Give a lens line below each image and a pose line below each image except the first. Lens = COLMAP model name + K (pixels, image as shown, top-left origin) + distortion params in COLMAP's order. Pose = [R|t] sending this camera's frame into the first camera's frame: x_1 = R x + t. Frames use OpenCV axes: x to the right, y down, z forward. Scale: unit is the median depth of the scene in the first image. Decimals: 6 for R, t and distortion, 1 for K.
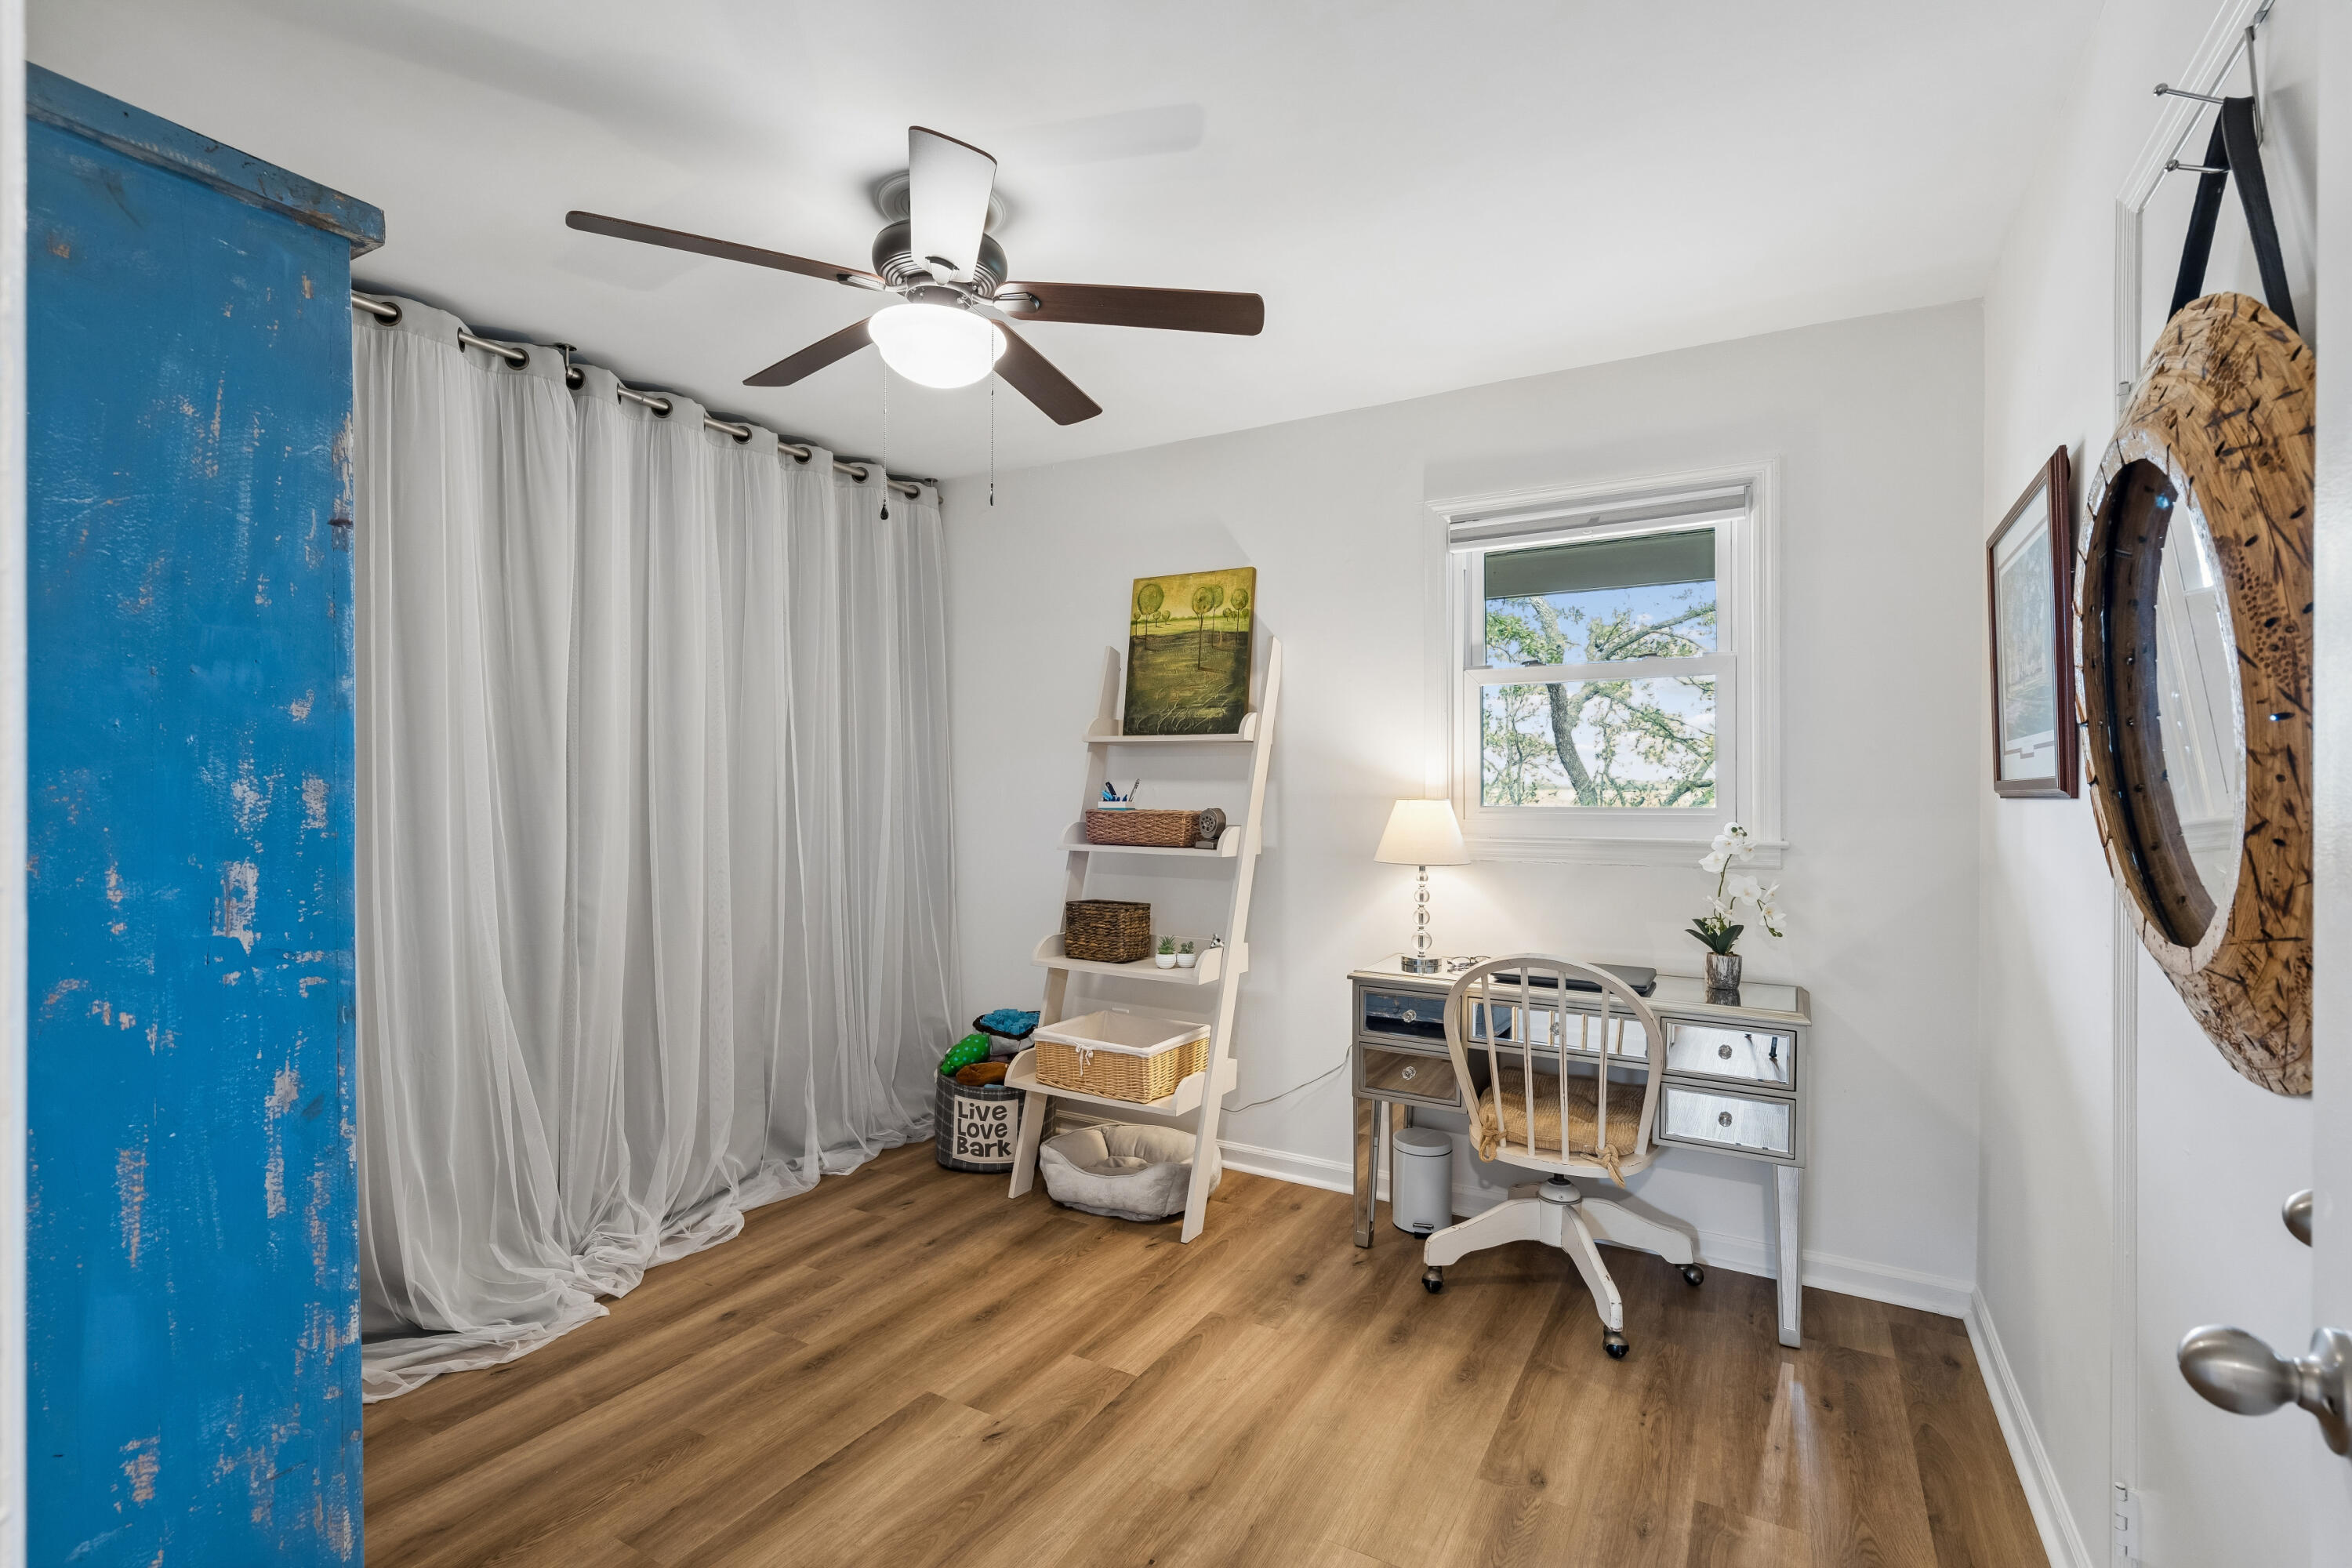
lens RADIAL K [[1072.7, 0, 1176.6], [0, 1072.7, 790.2], [0, 0, 1]] dist [-0.004646, 0.000093]
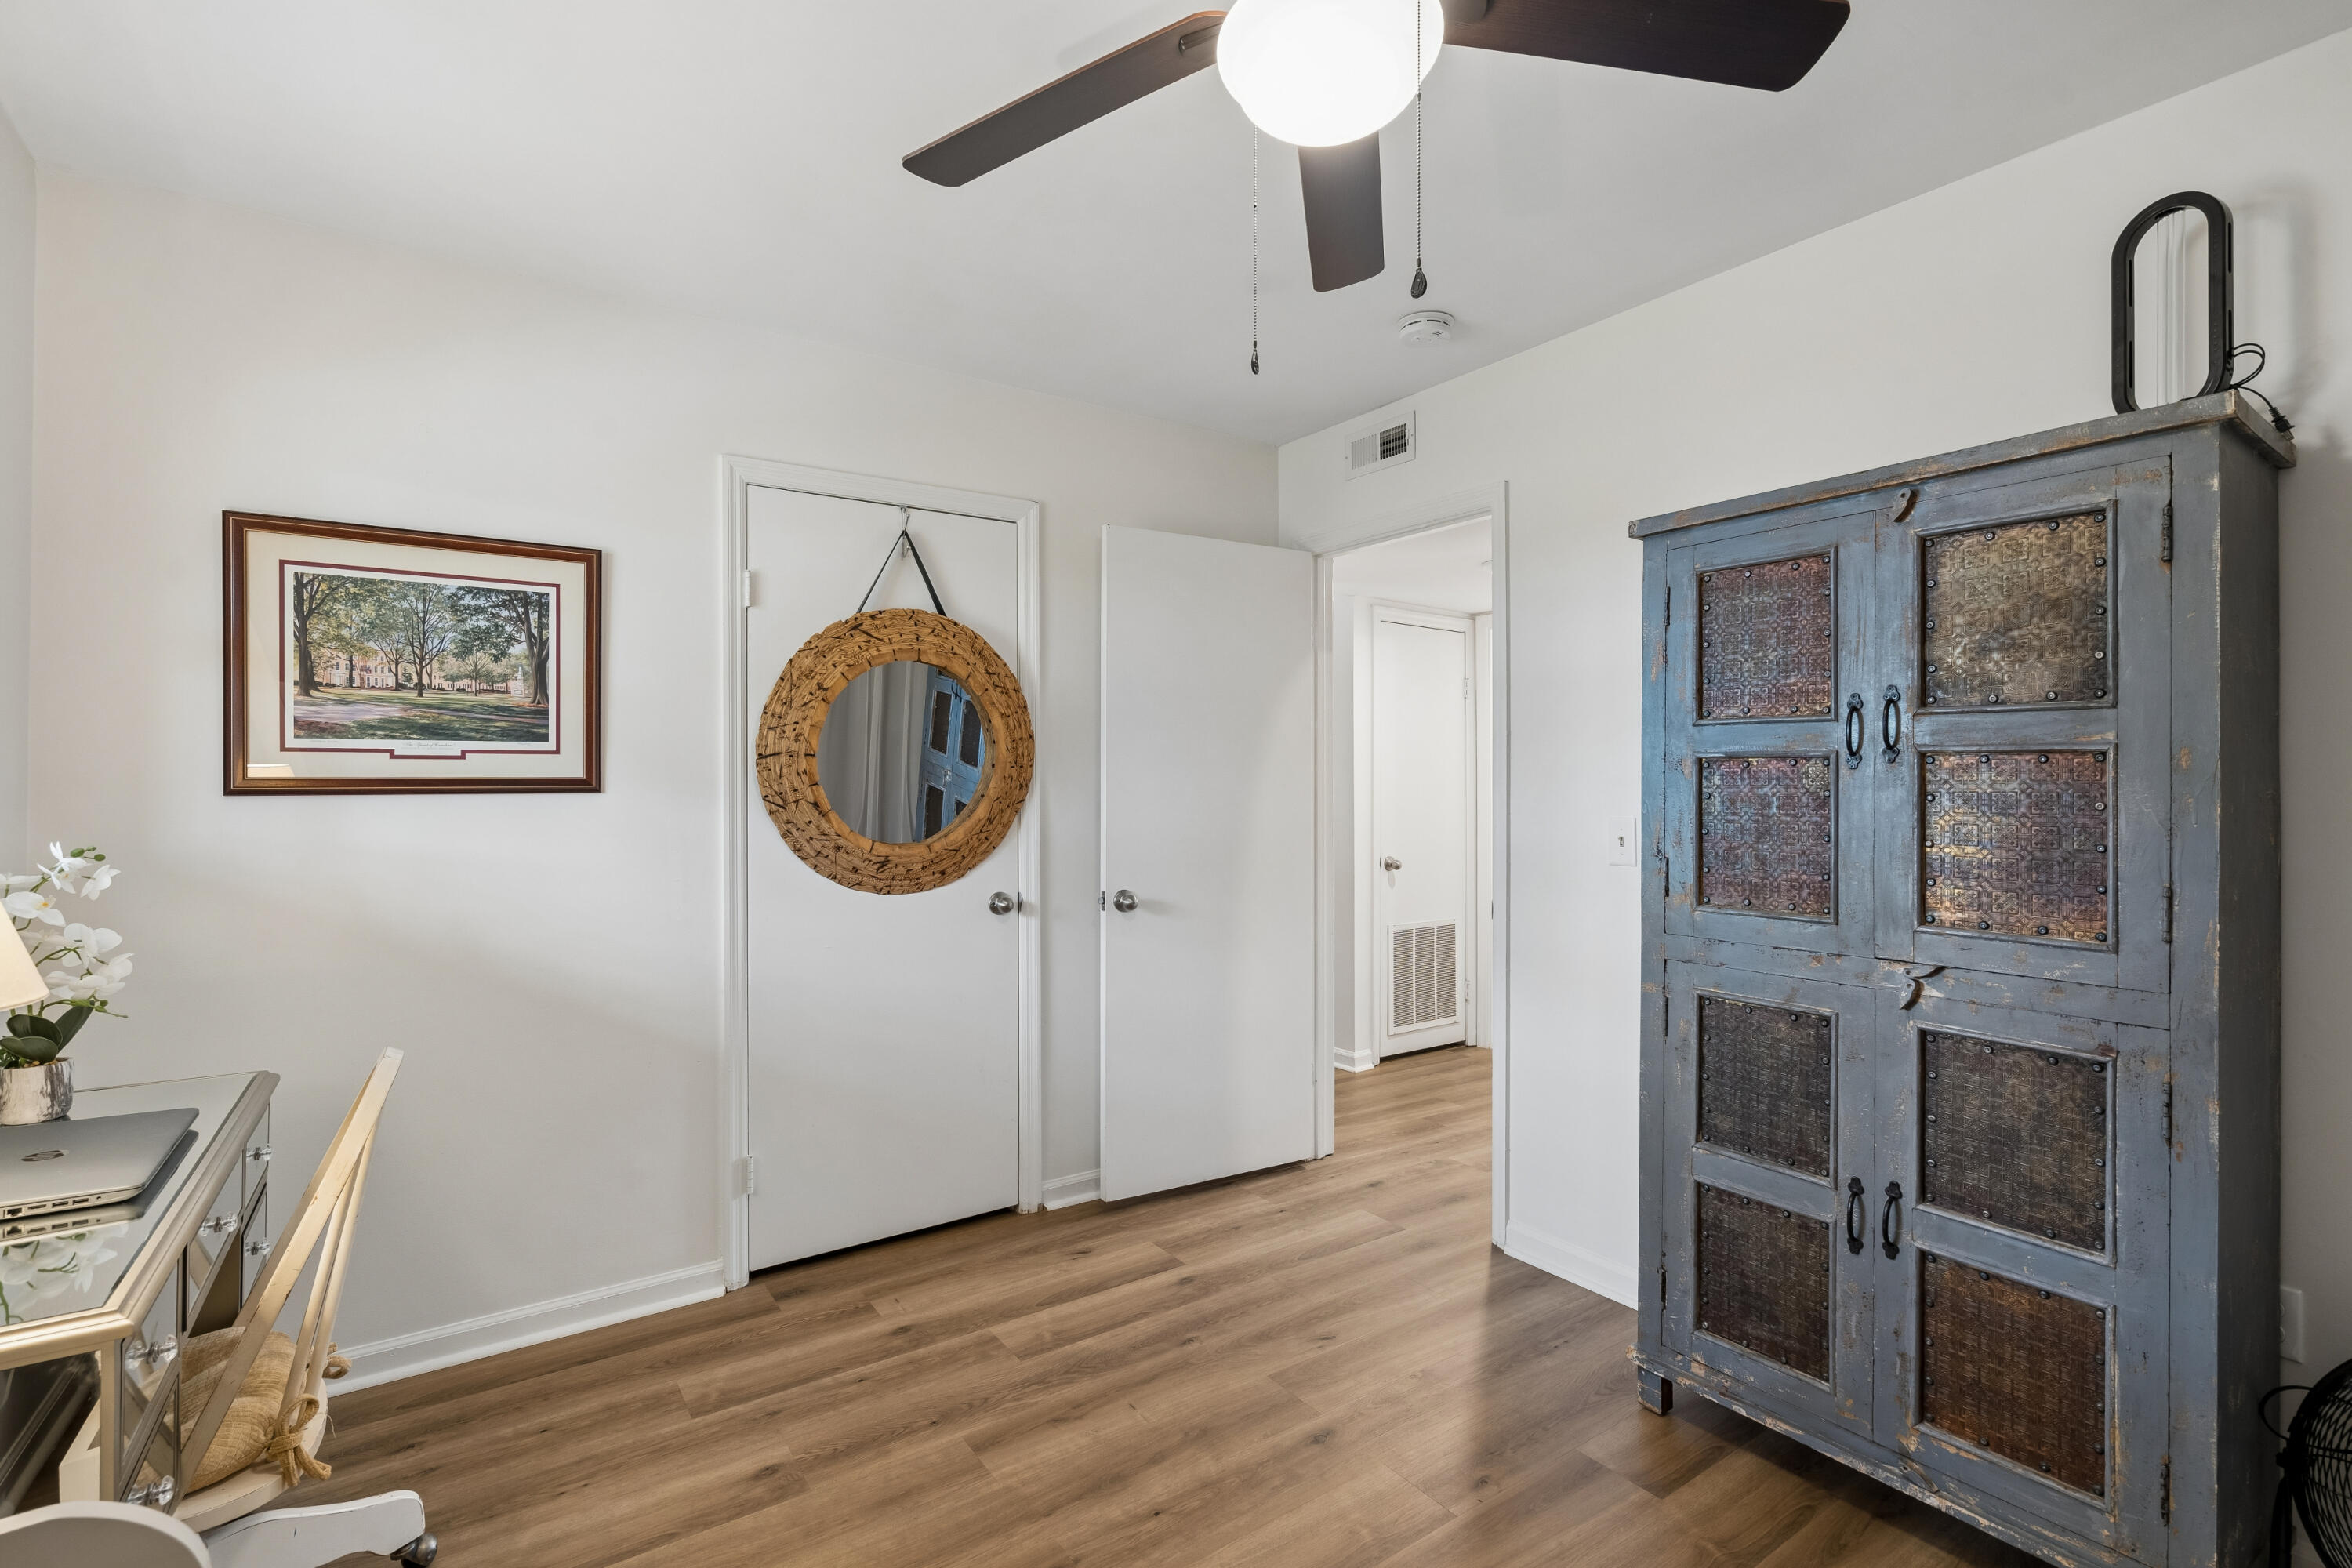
lens RADIAL K [[1072.7, 0, 1176.4], [0, 1072.7, 783.2], [0, 0, 1]] dist [-0.004646, 0.000093]
pose [[-0.901233, -0.004226, 0.433314, -0.436848], [-0.003036, 0.999989, 0.003439, -0.008959], [-0.433324, 0.001784, -0.901237, 1.710770]]
